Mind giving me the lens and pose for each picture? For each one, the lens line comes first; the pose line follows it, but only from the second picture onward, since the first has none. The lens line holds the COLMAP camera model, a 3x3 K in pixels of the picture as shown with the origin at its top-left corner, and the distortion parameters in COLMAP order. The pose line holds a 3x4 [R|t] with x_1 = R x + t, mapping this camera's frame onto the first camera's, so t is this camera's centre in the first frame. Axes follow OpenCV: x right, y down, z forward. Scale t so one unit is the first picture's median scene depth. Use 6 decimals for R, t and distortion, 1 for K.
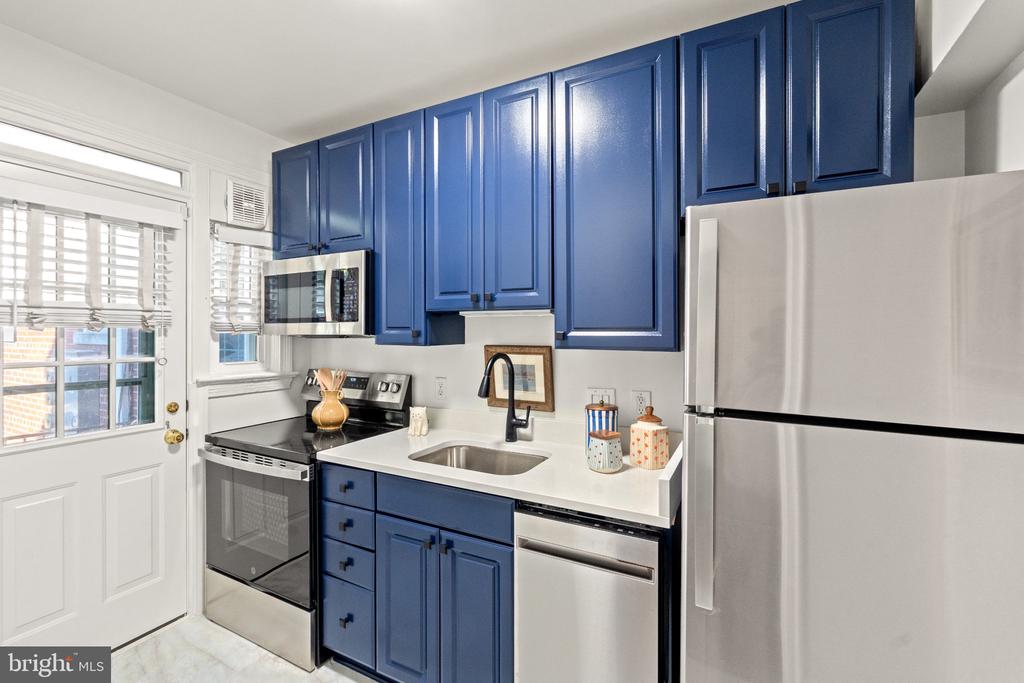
lens RADIAL K [[450.7, 0, 509.2], [0, 450.7, 330.3], [0, 0, 1]] dist [-0.006278, 0.001243]
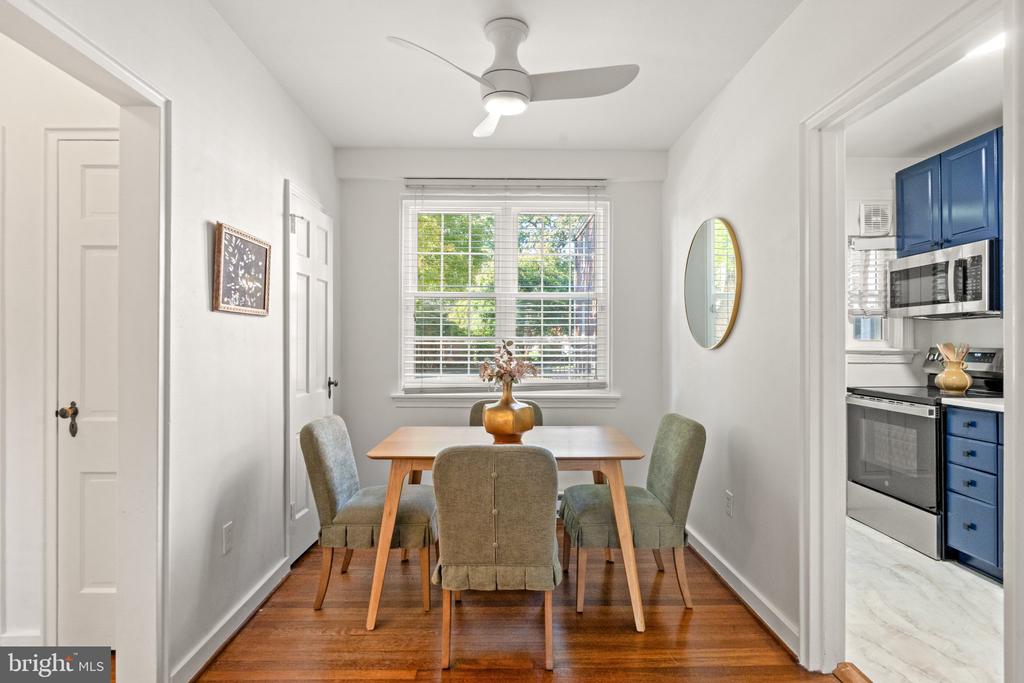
lens RADIAL K [[523.8, 0, 516.8], [0, 523.8, 344.5], [0, 0, 1]] dist [-0.007390, 0.004266]
pose [[0.484052, 0.000713, -0.875039, 0.311168], [0.006729, 0.999967, 0.004538, 0.093430], [0.875013, -0.008084, 0.484031, -0.835192]]
